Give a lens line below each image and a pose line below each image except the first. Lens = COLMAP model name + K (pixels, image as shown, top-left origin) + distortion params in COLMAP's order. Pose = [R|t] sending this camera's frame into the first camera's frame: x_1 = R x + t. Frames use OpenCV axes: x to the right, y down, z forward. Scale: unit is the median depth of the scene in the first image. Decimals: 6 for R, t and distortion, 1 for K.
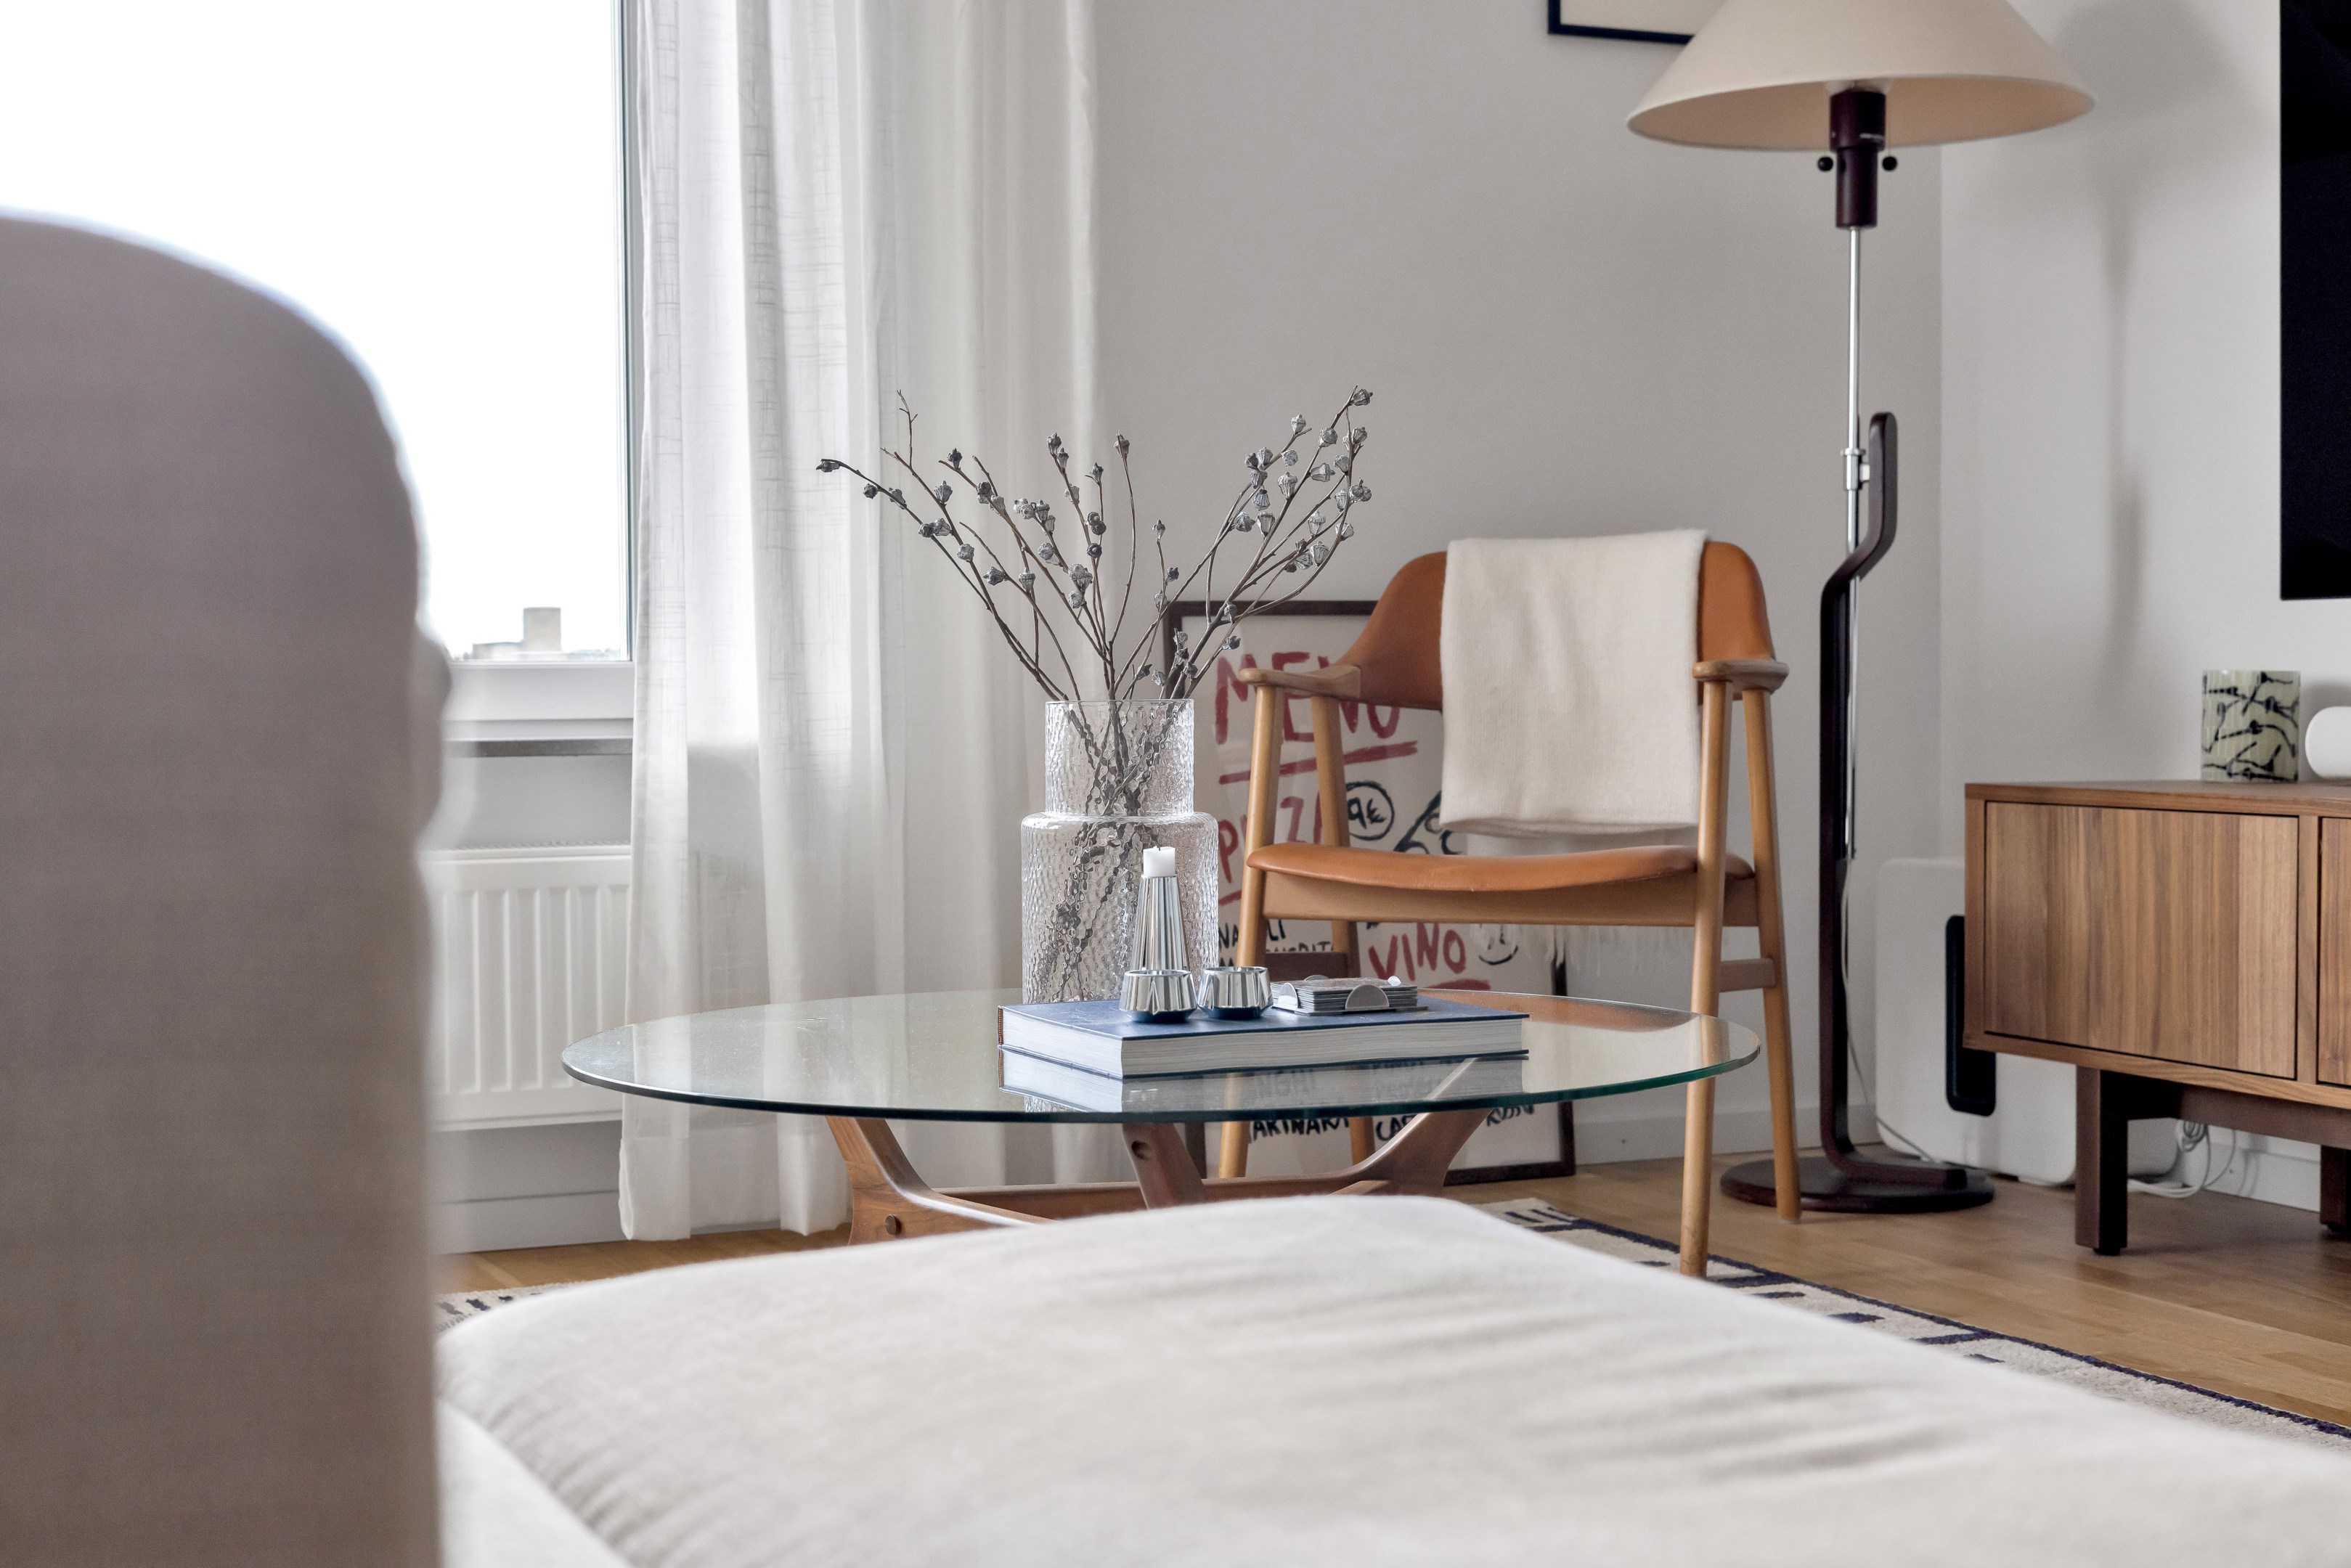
lens RADIAL K [[3299.1, 0, 1178.9], [0, 3299.1, 721.6], [0, 0, 1]] dist [0.018963, 0.003182]
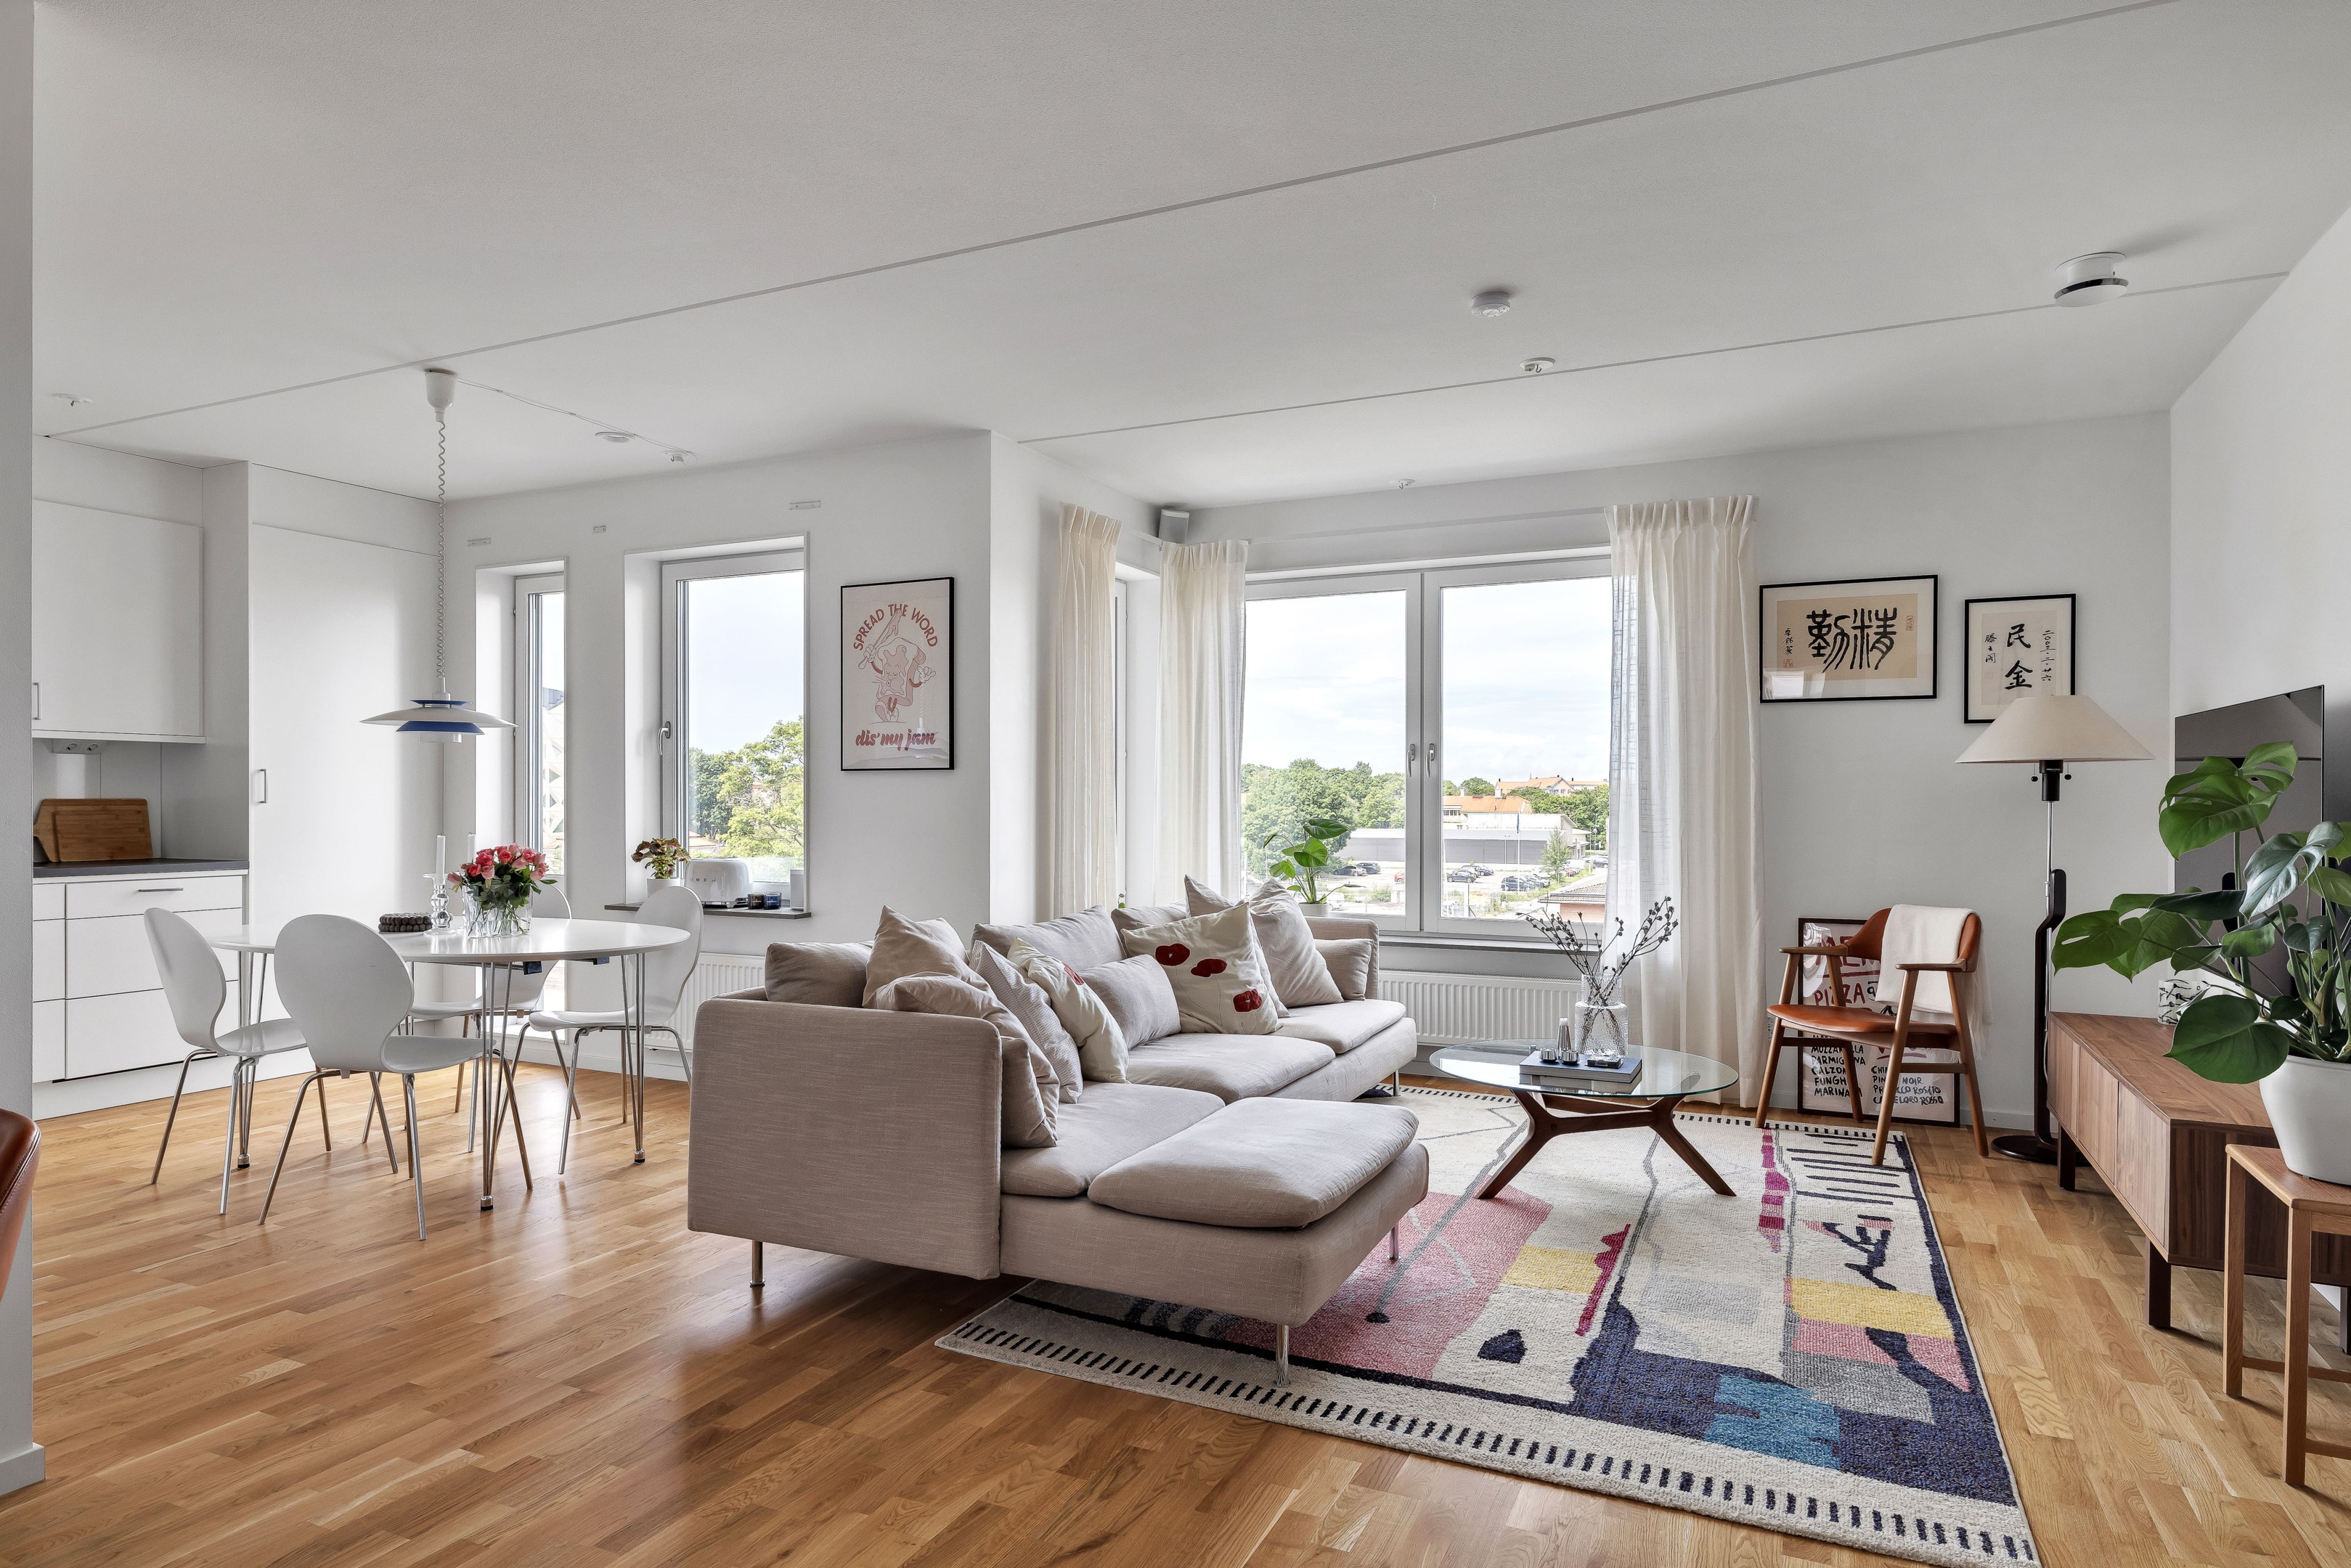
lens RADIAL K [[1355.9, 0, 1177.7], [0, 1355.9, 806.1], [0, 0, 1]] dist [0.001702, 0.000058]
pose [[0.657304, 0.013787, -0.753499, 0.596330], [-0.018304, 0.999830, 0.002326, -0.138569], [0.753403, 0.012263, 0.657445, -0.301292]]
